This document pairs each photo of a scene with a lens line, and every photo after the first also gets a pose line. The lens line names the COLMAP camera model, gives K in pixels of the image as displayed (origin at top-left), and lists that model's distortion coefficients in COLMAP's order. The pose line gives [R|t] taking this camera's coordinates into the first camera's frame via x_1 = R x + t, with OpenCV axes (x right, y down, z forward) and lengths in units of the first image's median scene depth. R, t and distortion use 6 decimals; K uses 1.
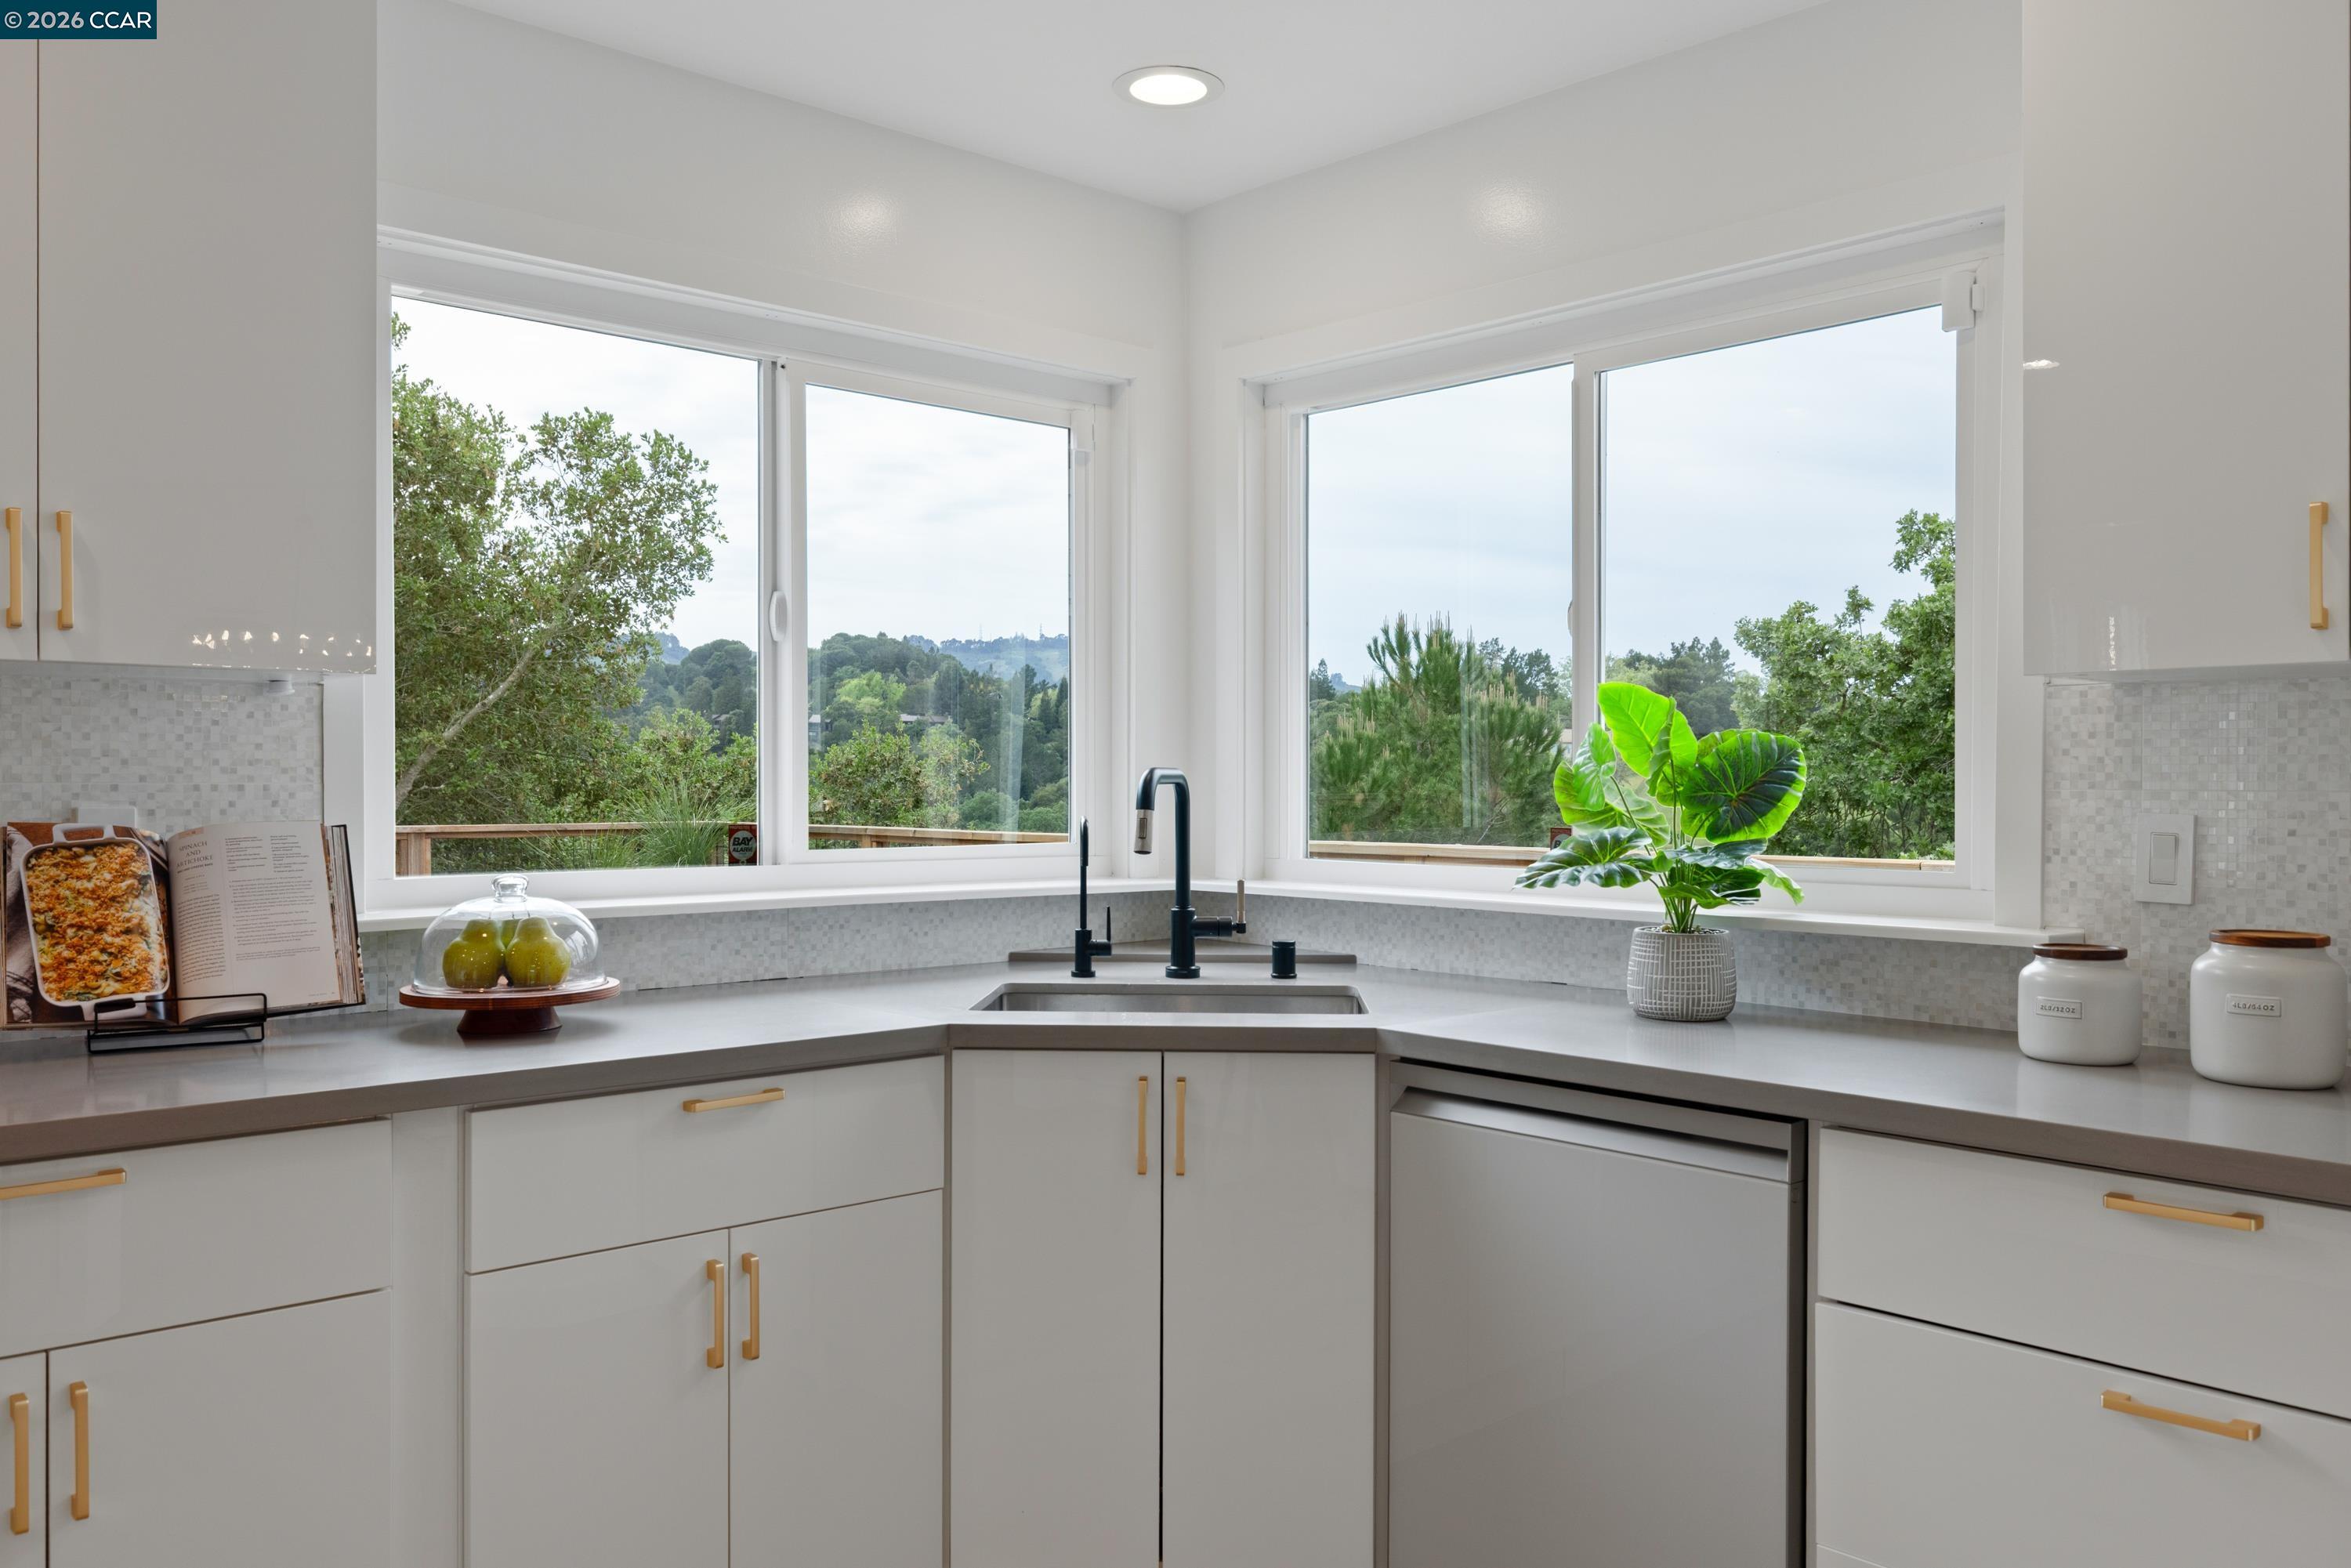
lens RADIAL K [[1822.9, 0, 1179.9], [0, 1822.9, 792.8], [0, 0, 1]] dist [0.014988, 0.007602]
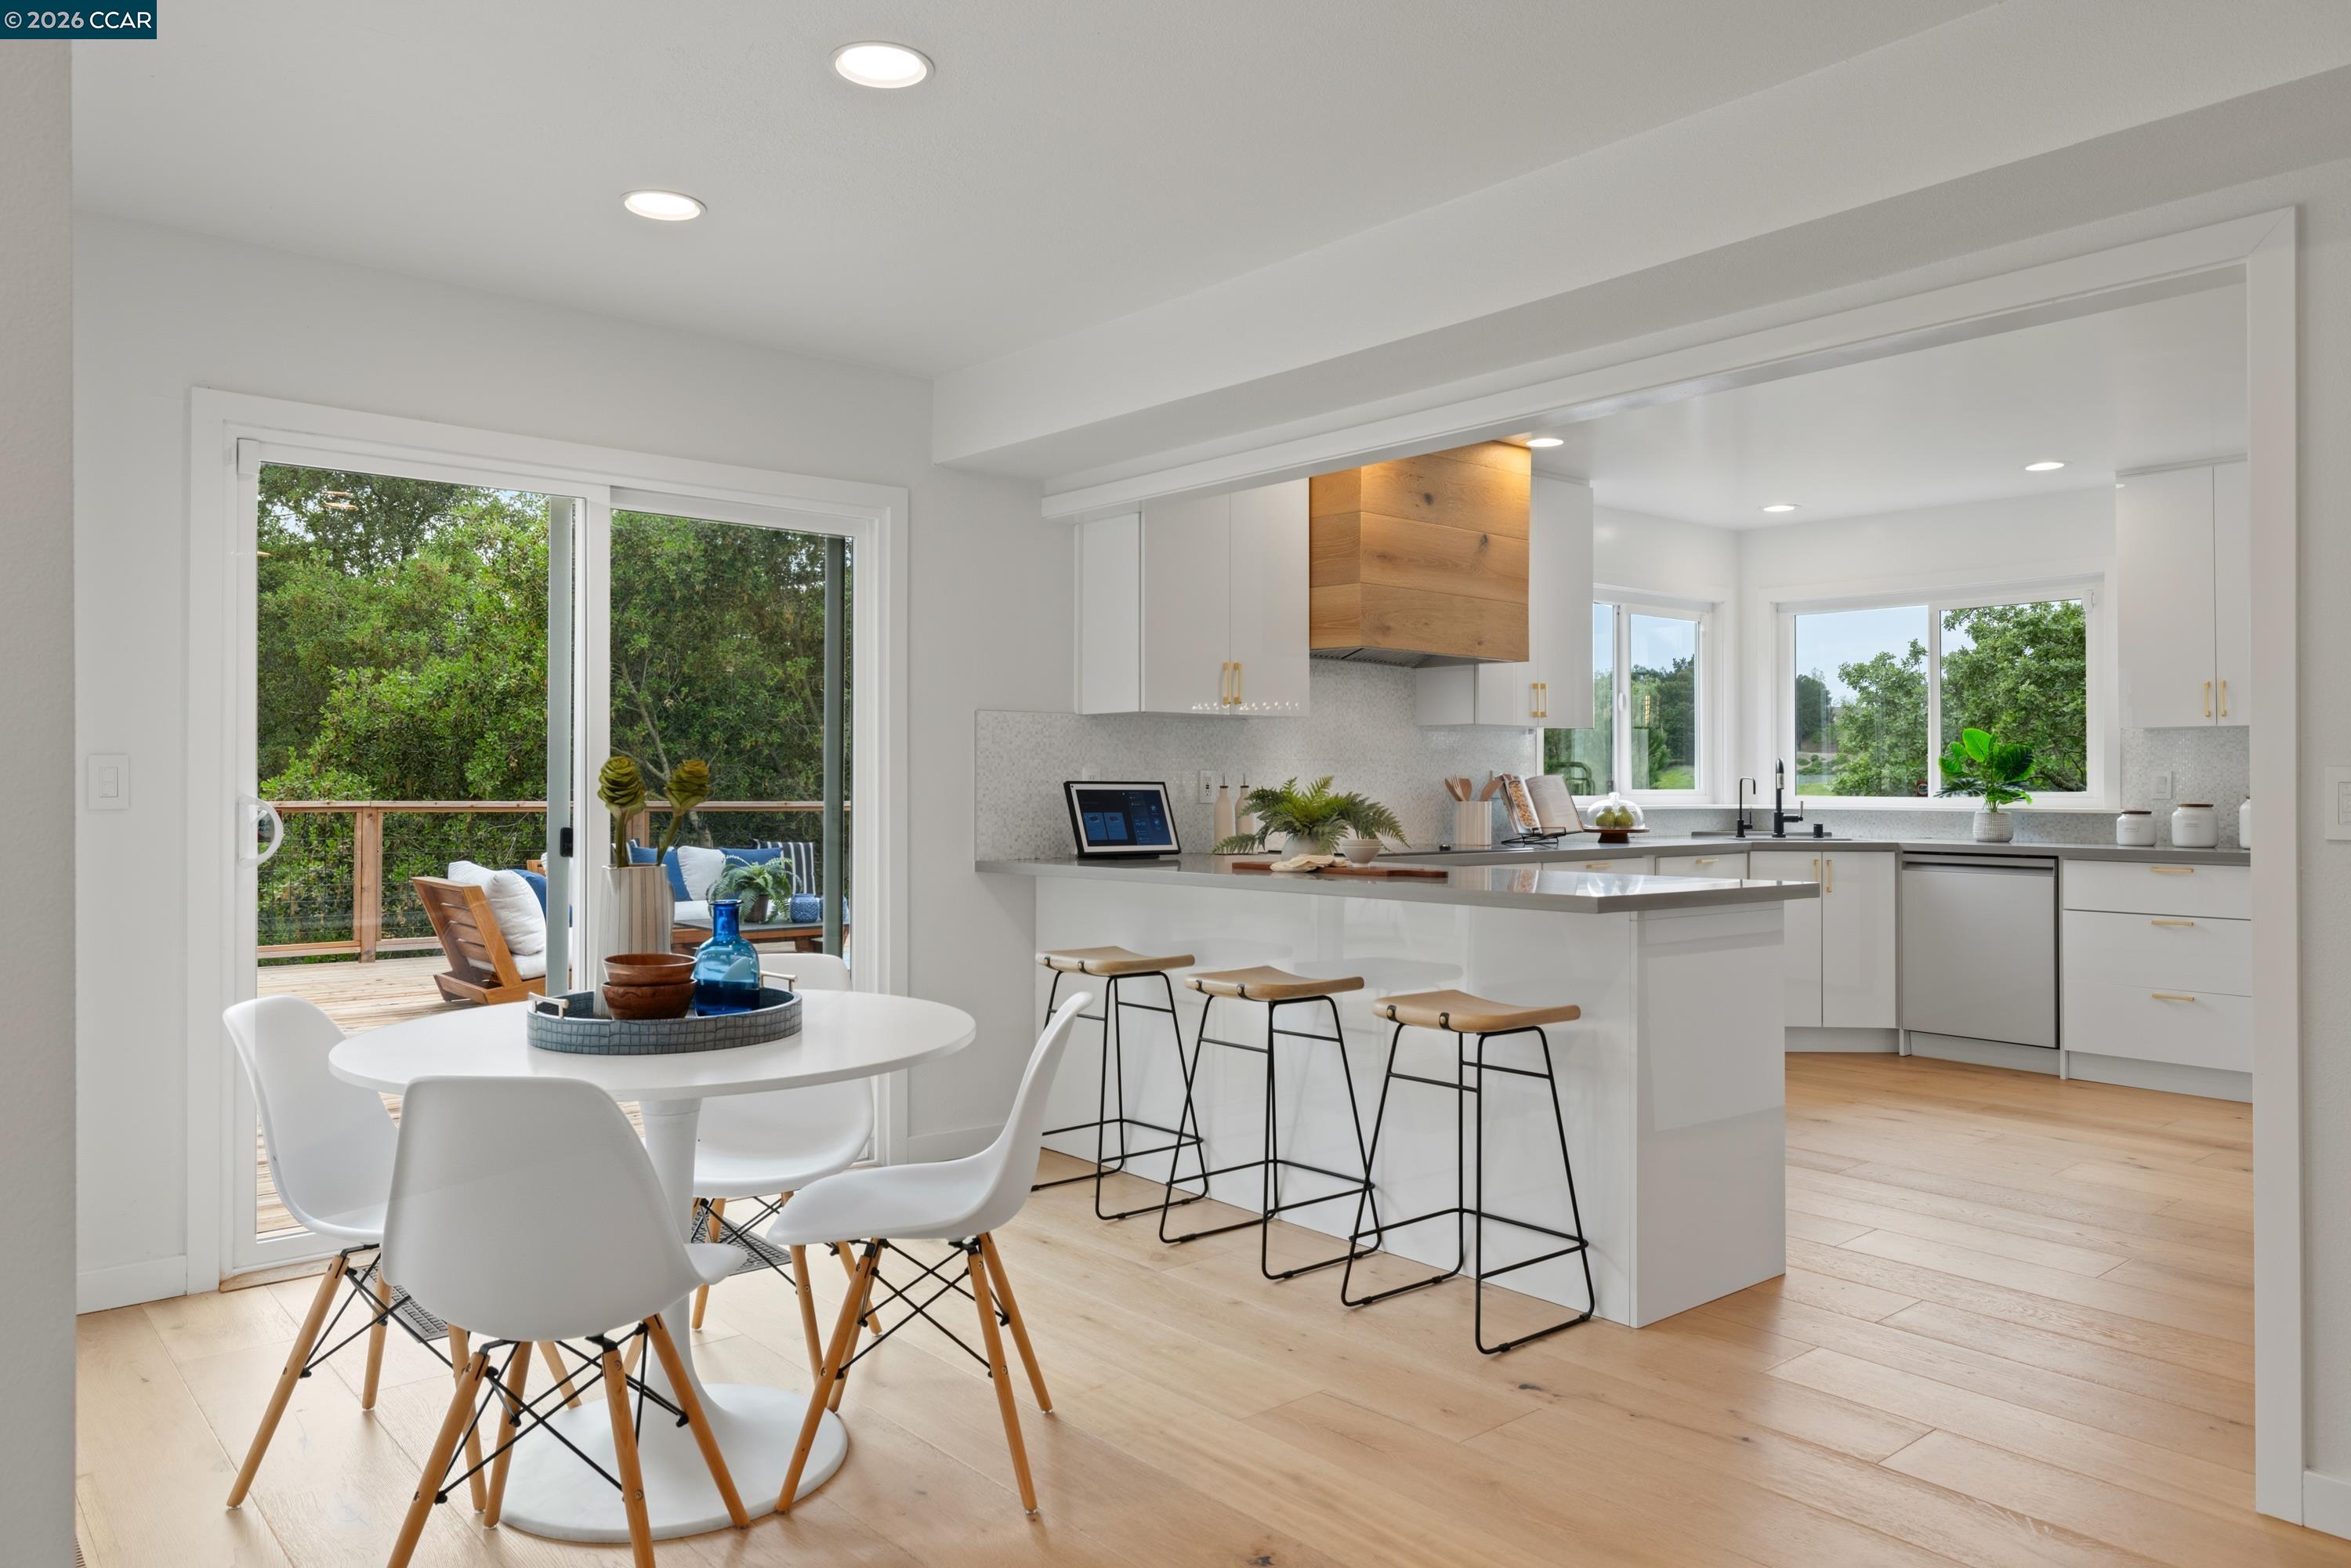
lens RADIAL K [[1590.2, 0, 1169.4], [0, 1590.2, 776.5], [0, 0, 1]] dist [0.001316, -0.001875]
pose [[0.999029, -0.004208, -0.043859, -0.782186], [0.003767, 0.999941, -0.010151, 0.032074], [0.043899, 0.009976, 0.998986, -1.348962]]
